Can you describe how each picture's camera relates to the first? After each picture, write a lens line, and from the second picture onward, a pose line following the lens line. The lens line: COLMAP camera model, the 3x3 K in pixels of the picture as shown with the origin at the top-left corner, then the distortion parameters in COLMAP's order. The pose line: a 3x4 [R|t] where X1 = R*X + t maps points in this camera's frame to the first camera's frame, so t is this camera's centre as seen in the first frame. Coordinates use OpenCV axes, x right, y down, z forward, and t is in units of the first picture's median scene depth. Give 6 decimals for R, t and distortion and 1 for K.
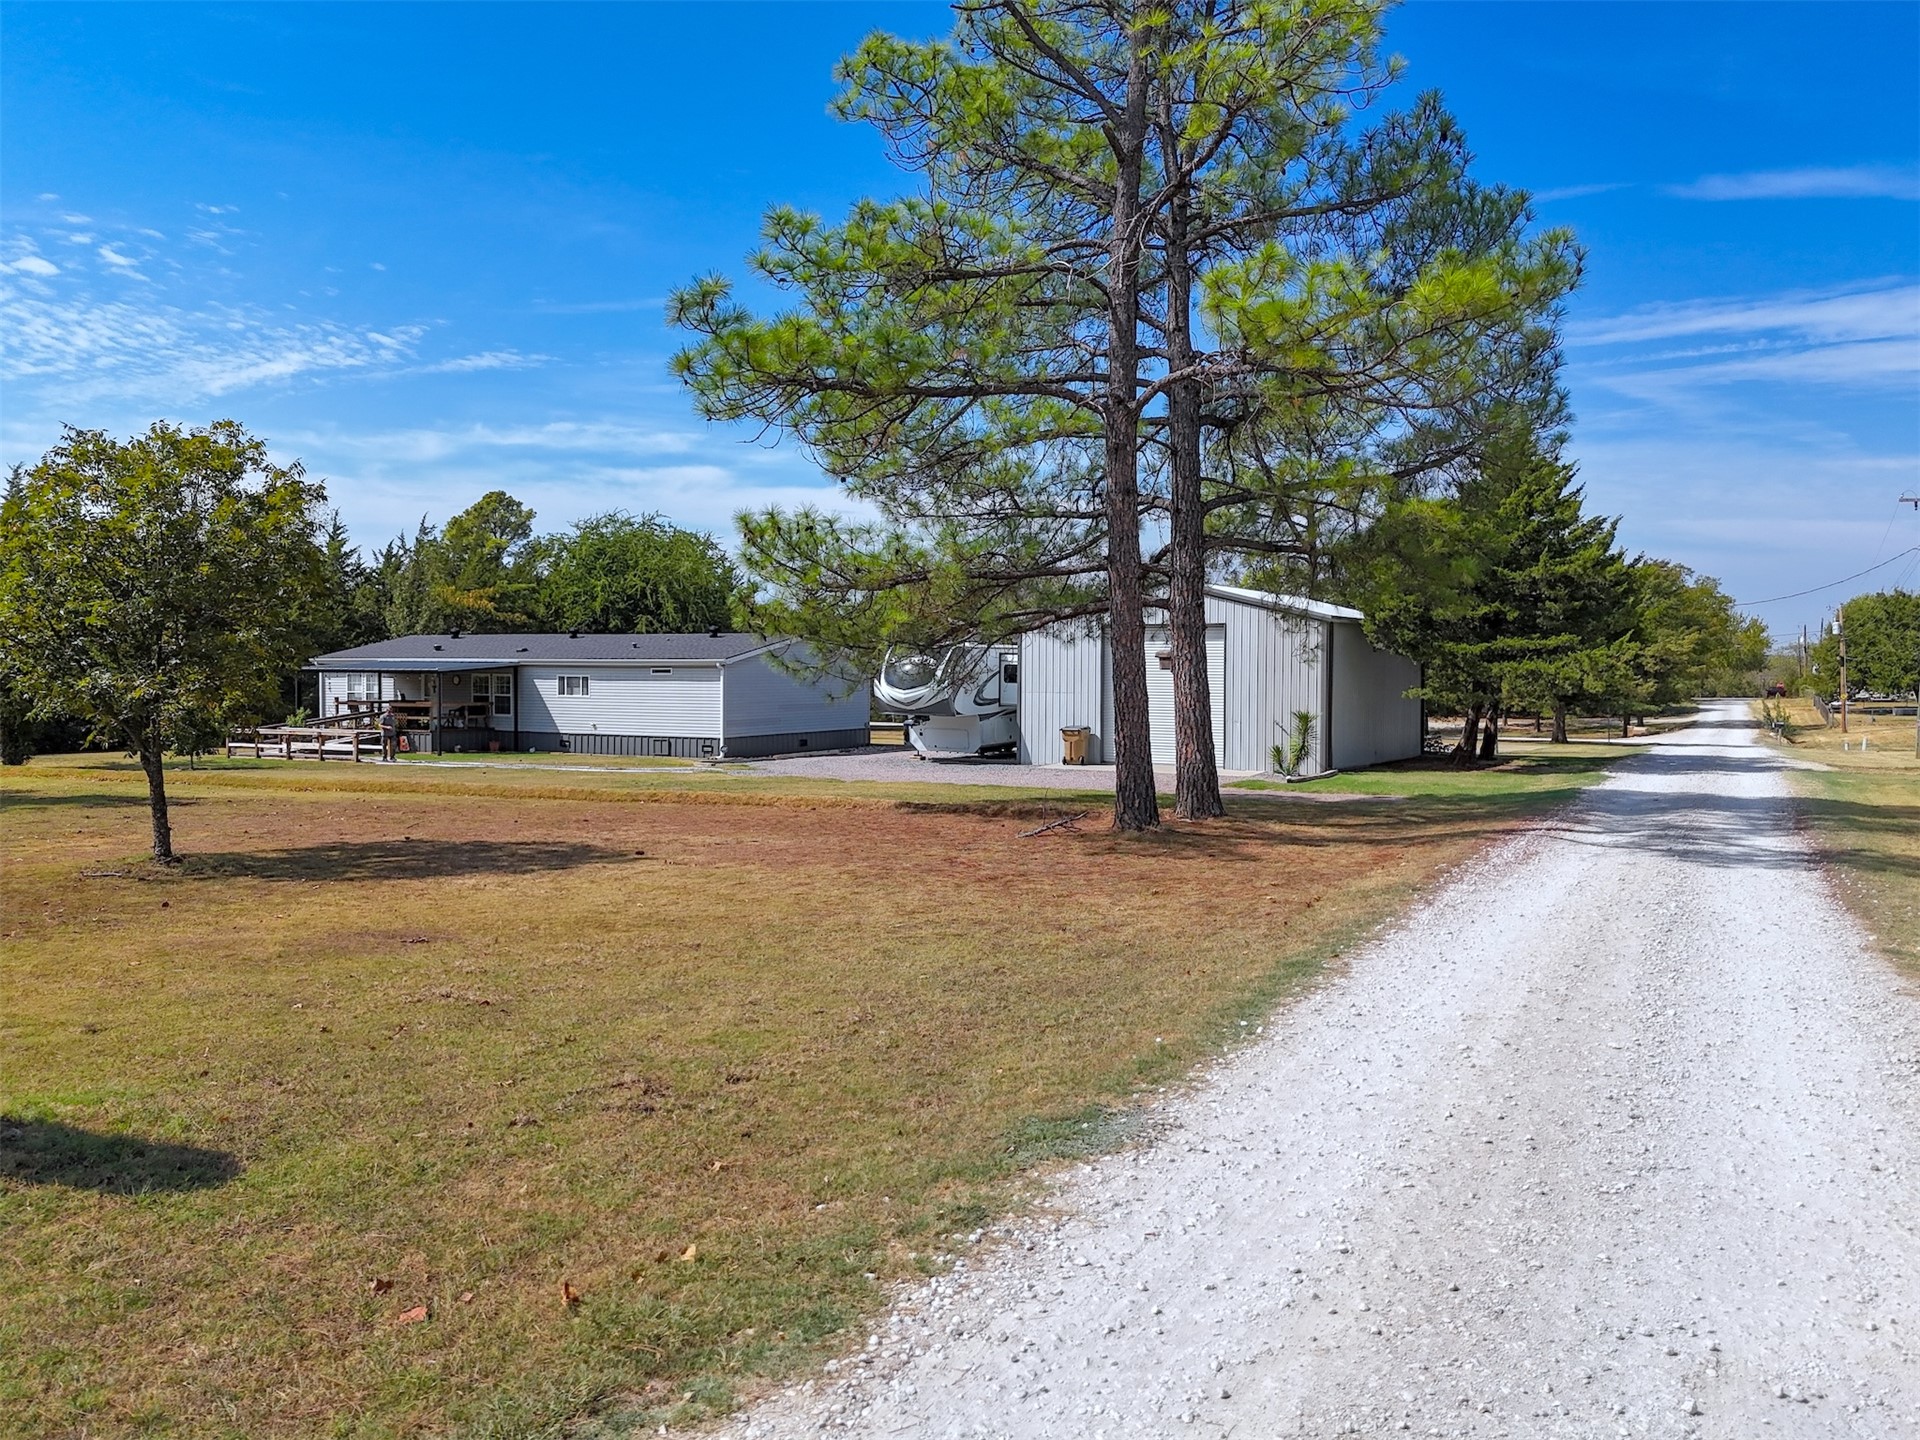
lens RADIAL K [[1411.3, 0, 947.4], [0, 1411.3, 725.0], [0, 0, 1]] dist [0.065028, -0.062109]
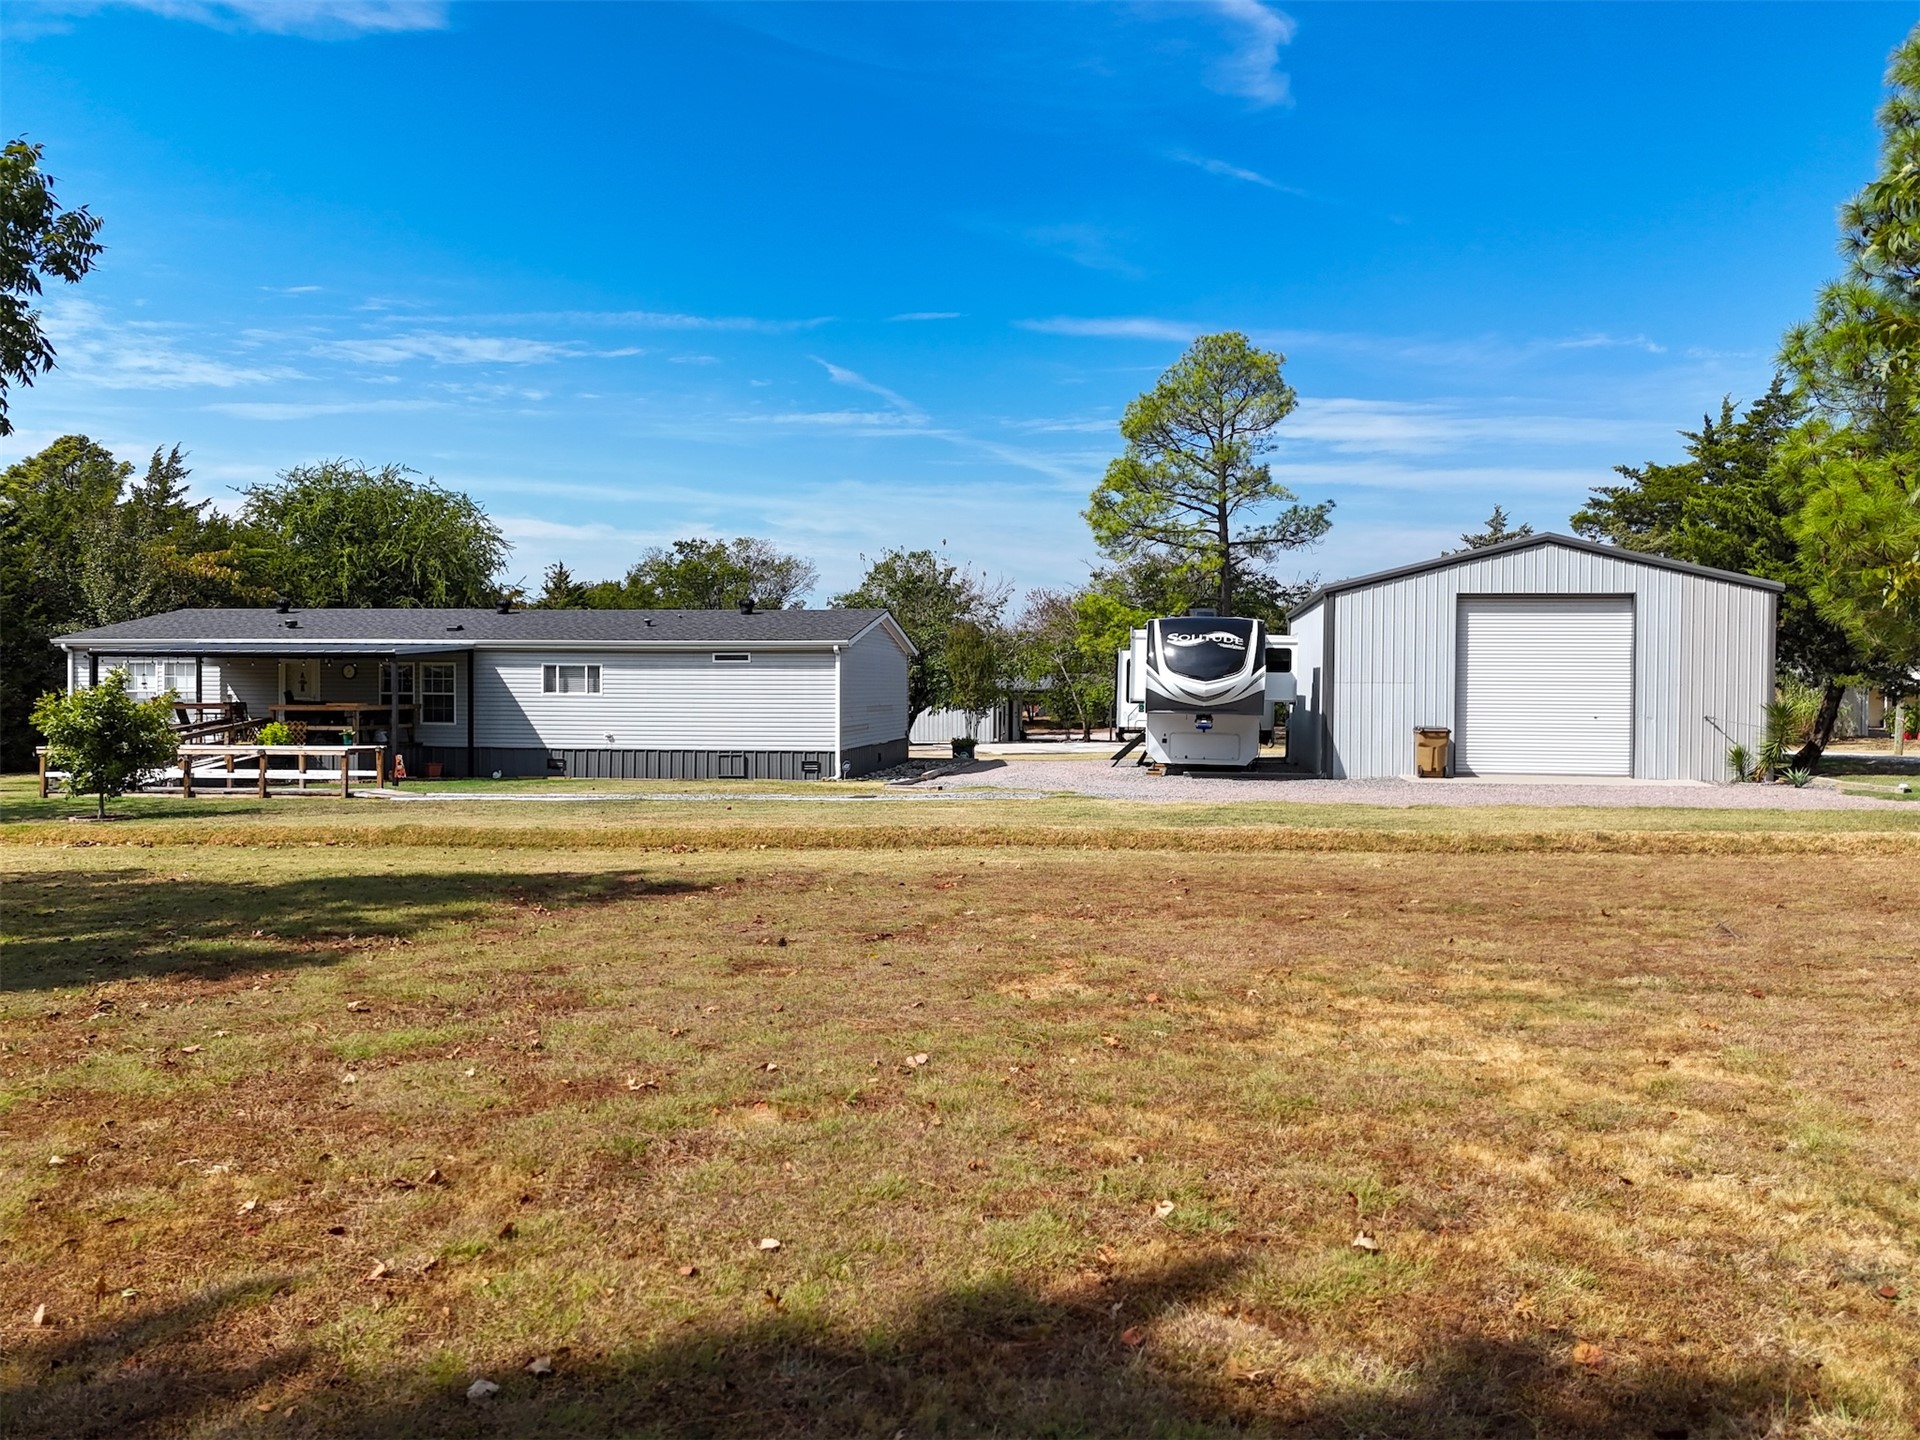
lens RADIAL K [[1411.3, 0, 953.8], [0, 1411.3, 707.3], [0, 0, 1]] dist [0.065028, -0.062109]
pose [[0.937392, -0.003631, 0.348256, -0.342189], [0.012232, 0.999672, -0.022501, 0.003860], [-0.348060, 0.025352, 0.937129, 0.309464]]
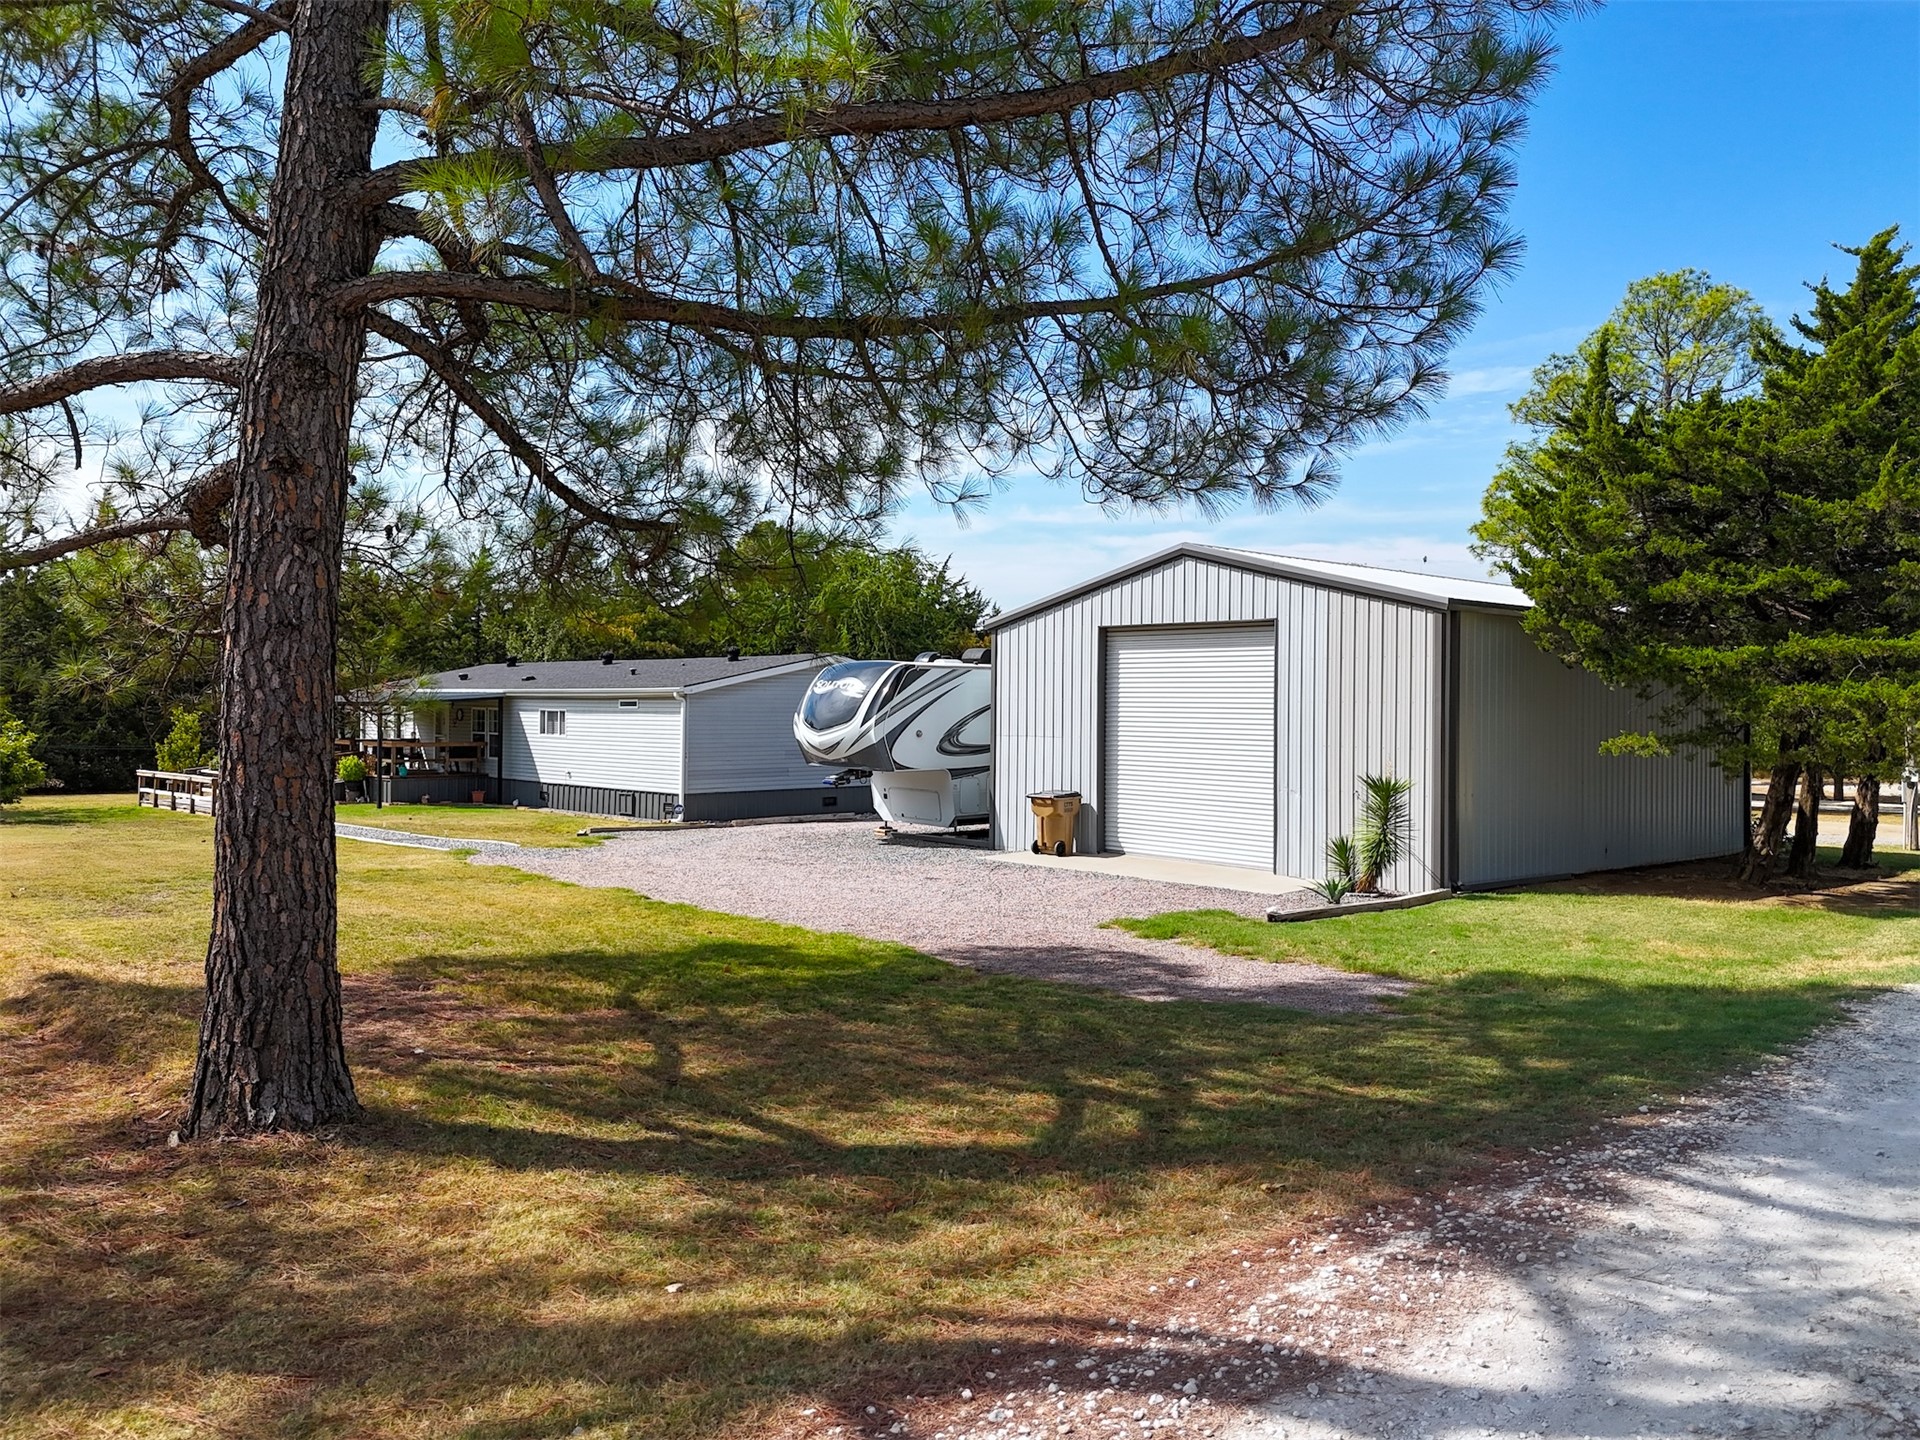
lens RADIAL K [[1411.3, 0, 960.7], [0, 1411.3, 720.4], [0, 0, 1]] dist [0.065028, -0.062109]
pose [[0.954626, 0.009316, -0.297660, 0.193700], [-0.020519, 0.999193, -0.034534, -0.006454], [0.297098, 0.039075, 0.954047, 0.329363]]
